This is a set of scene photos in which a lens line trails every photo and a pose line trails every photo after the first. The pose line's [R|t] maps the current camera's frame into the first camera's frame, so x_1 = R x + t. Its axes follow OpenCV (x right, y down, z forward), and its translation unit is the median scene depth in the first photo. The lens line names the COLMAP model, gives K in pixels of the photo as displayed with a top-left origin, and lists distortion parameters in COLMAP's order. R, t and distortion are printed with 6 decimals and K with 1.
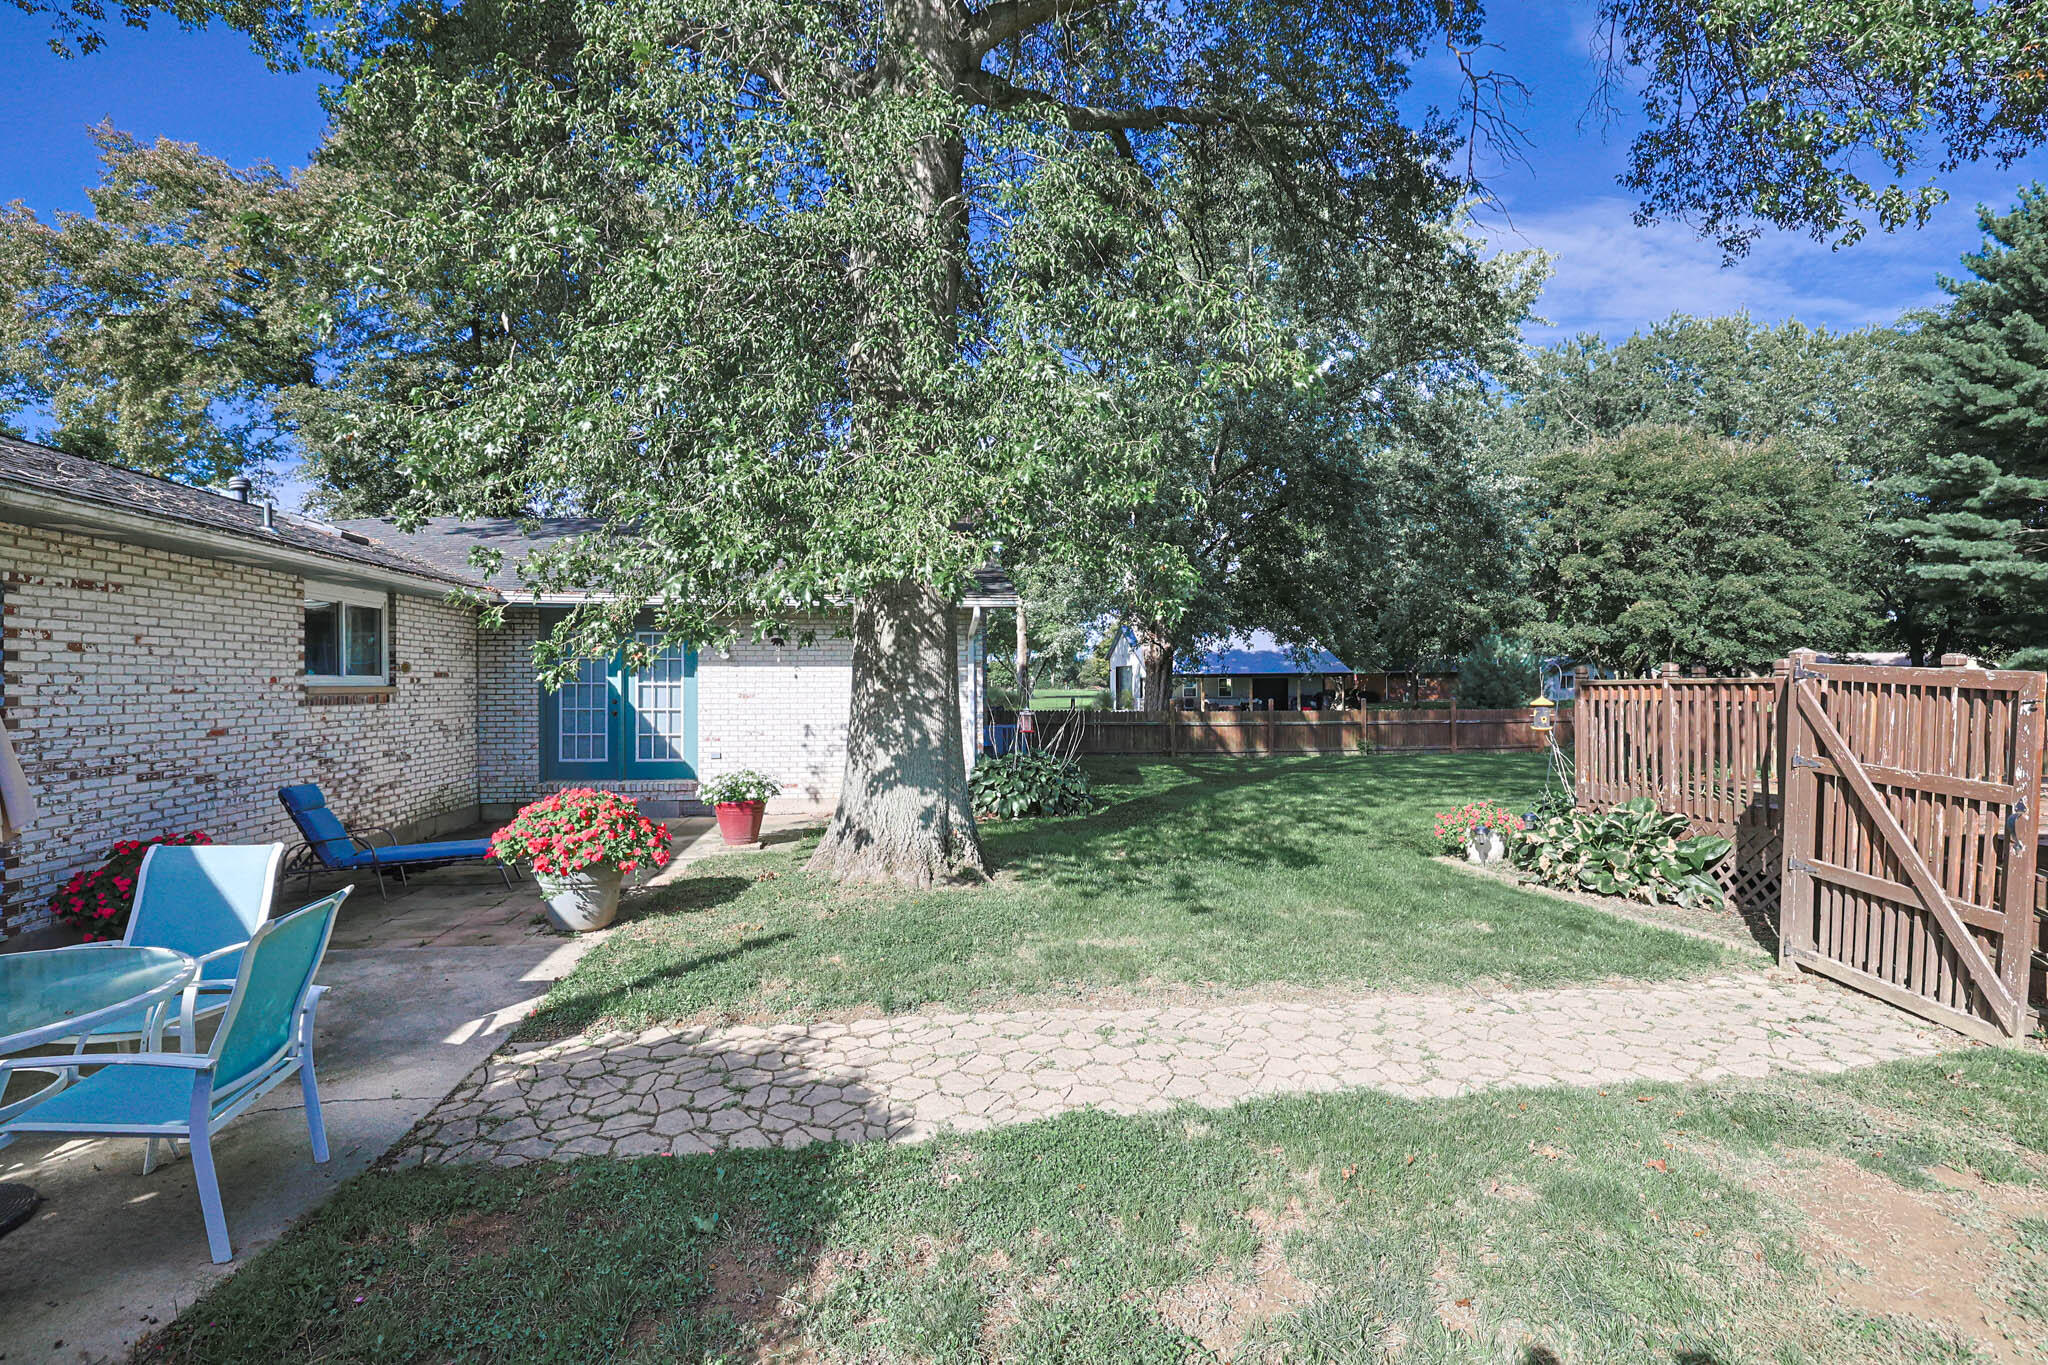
lens RADIAL K [[928.6, 0, 1022.5], [0, 928.6, 682.1], [0, 0, 1]] dist [-0.036924, 0.011202]
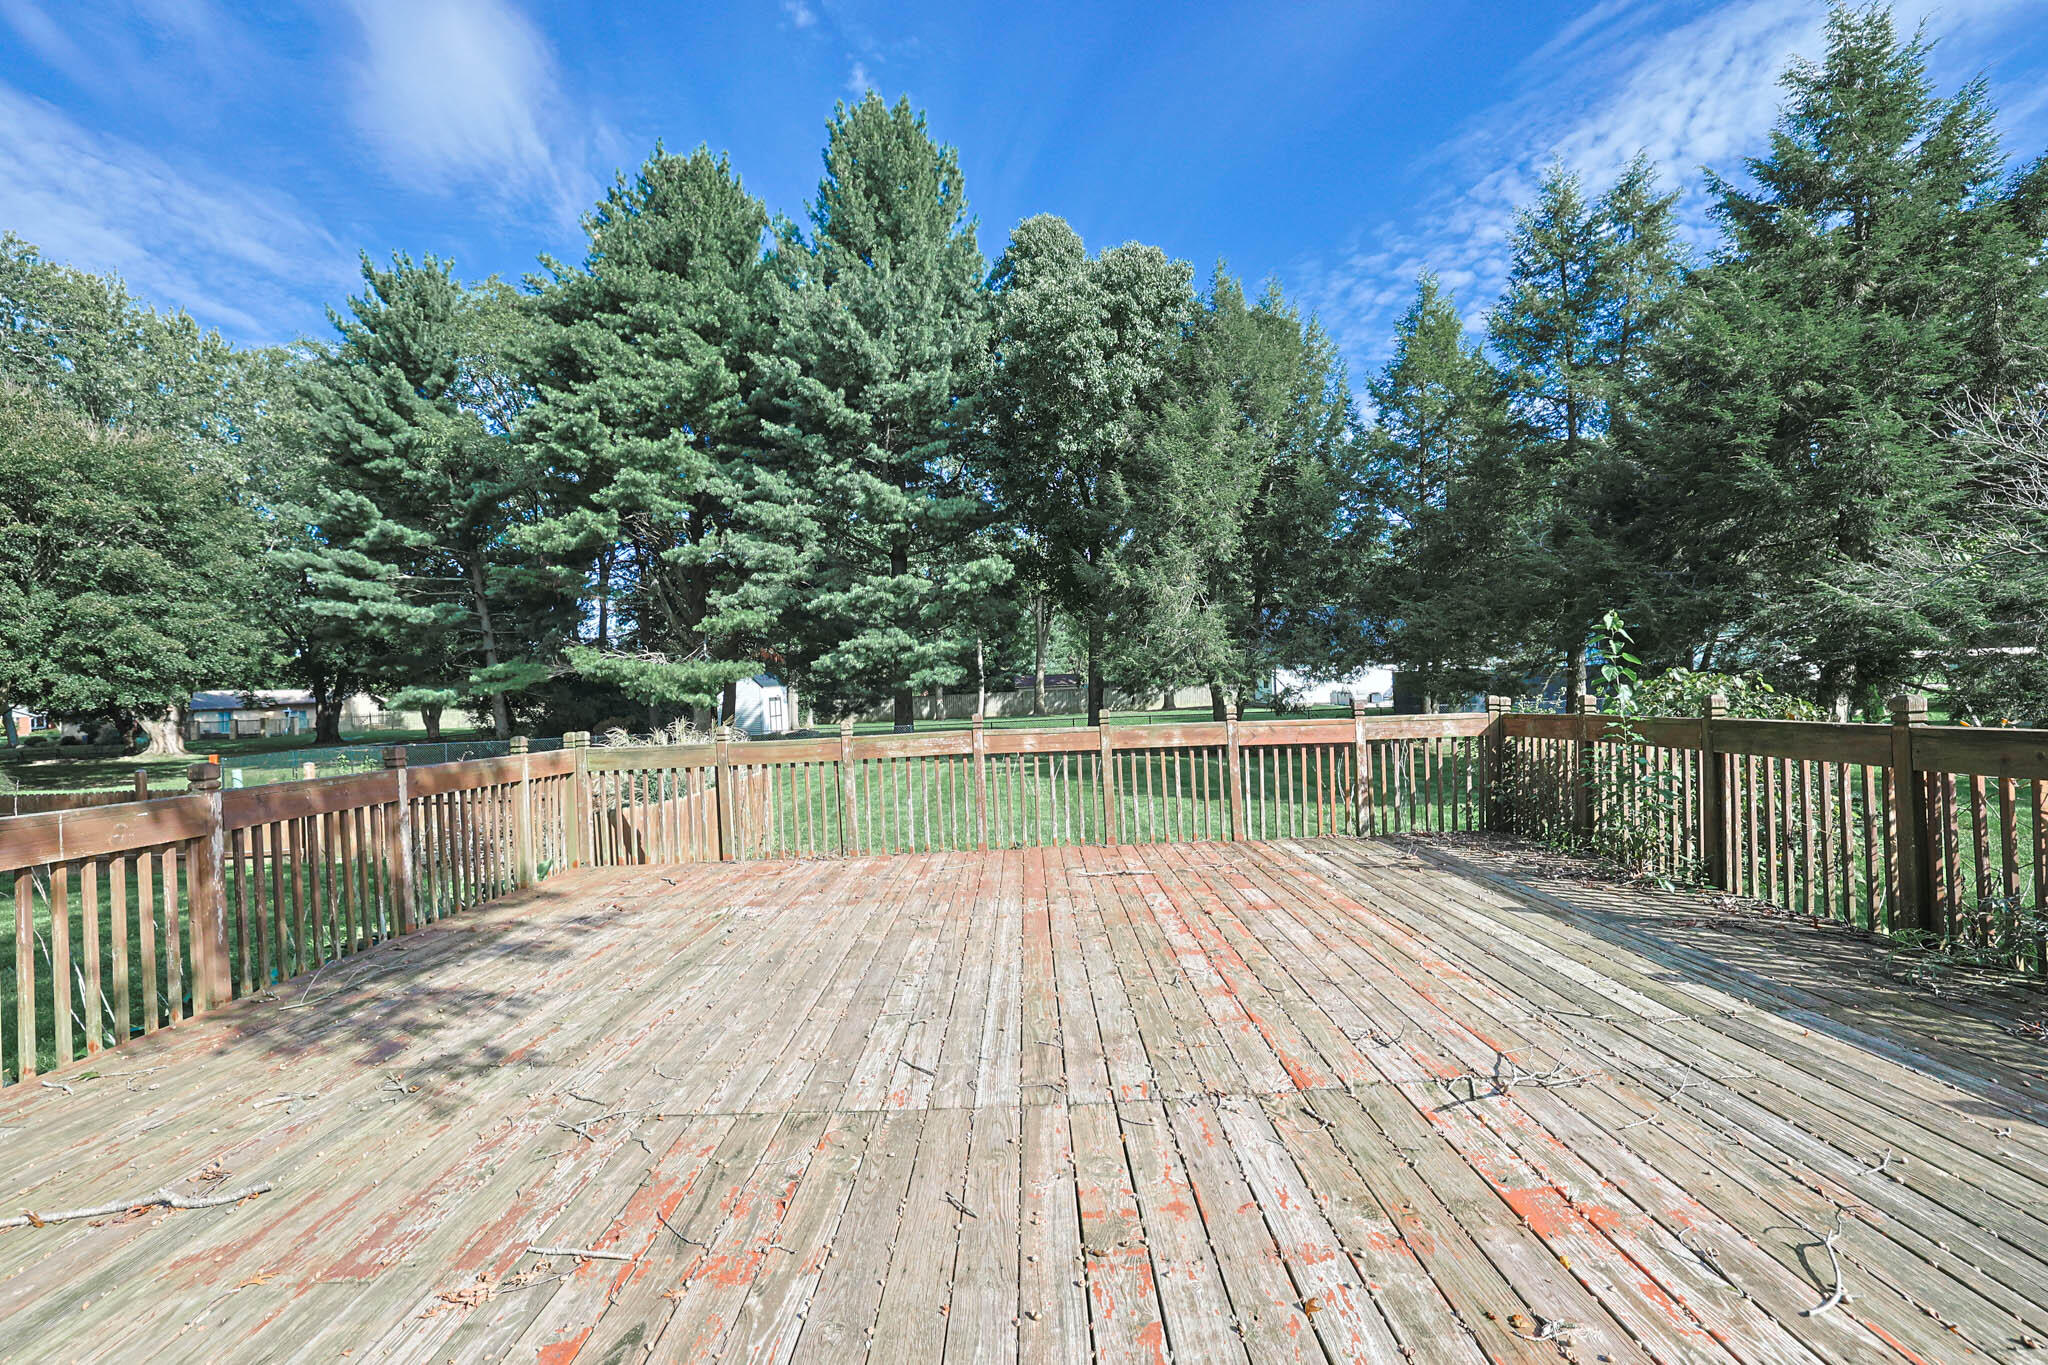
lens RADIAL K [[928.6, 0, 1010.1], [0, 928.6, 672.7], [0, 0, 1]] dist [-0.036924, 0.011202]
pose [[0.148681, 0.009812, 0.988836, 0.144792], [0.038473, 0.999136, -0.015699, -0.009452], [-0.988136, 0.040377, 0.148175, 0.129793]]
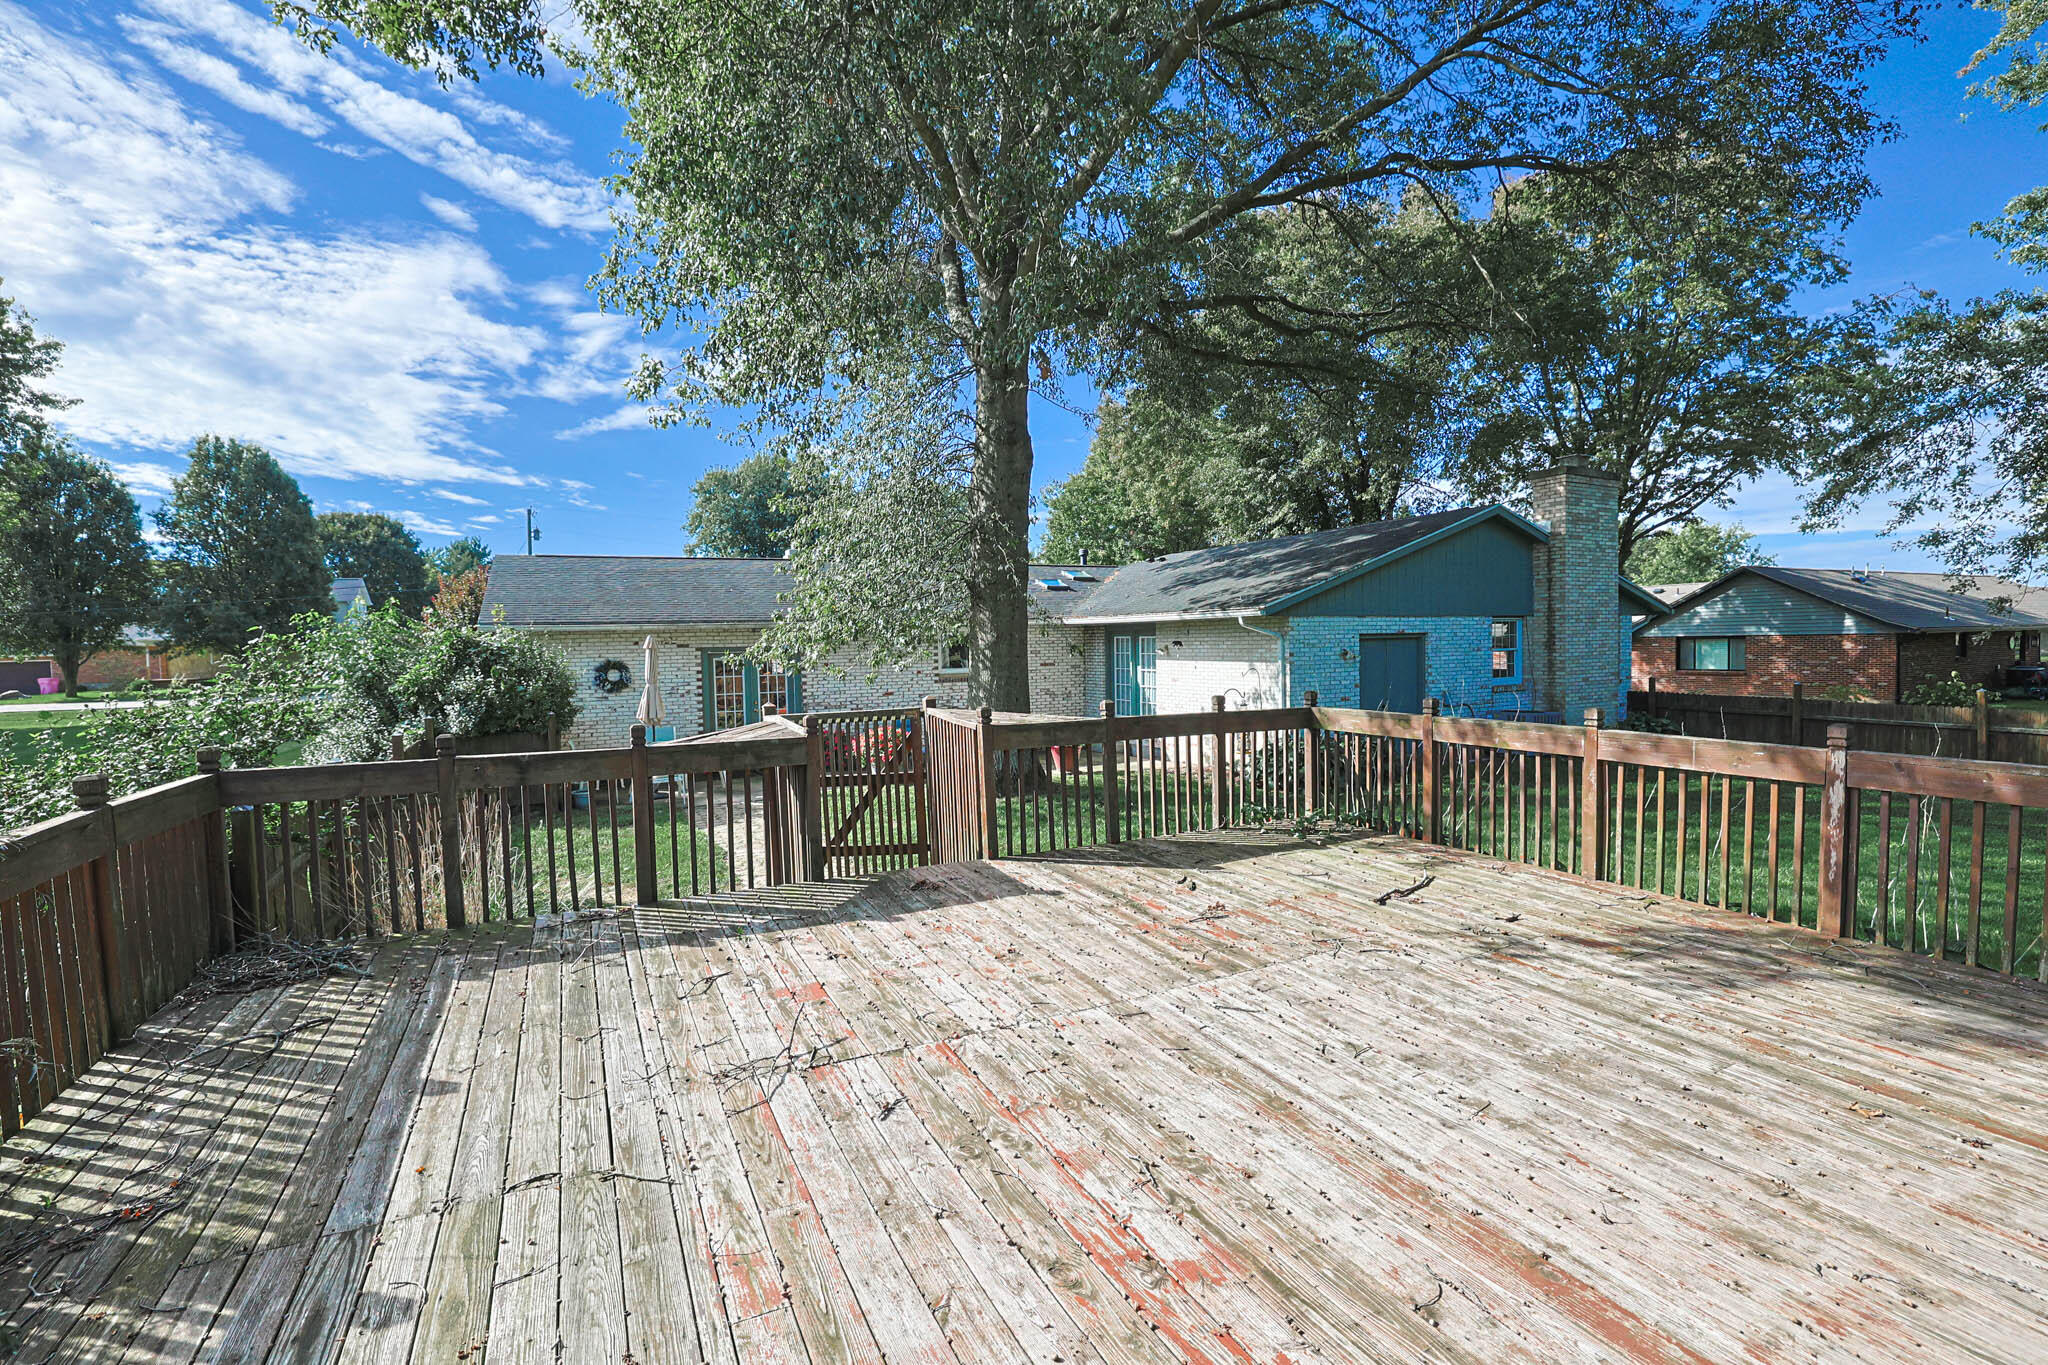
lens RADIAL K [[928.6, 0, 1022.4], [0, 928.6, 693.4], [0, 0, 1]] dist [-0.036924, 0.011202]
pose [[0.324285, 0.049626, -0.944657, 0.311954], [0.018284, 0.998108, 0.058711, -0.017033], [0.945783, -0.036312, 0.322764, 0.097737]]
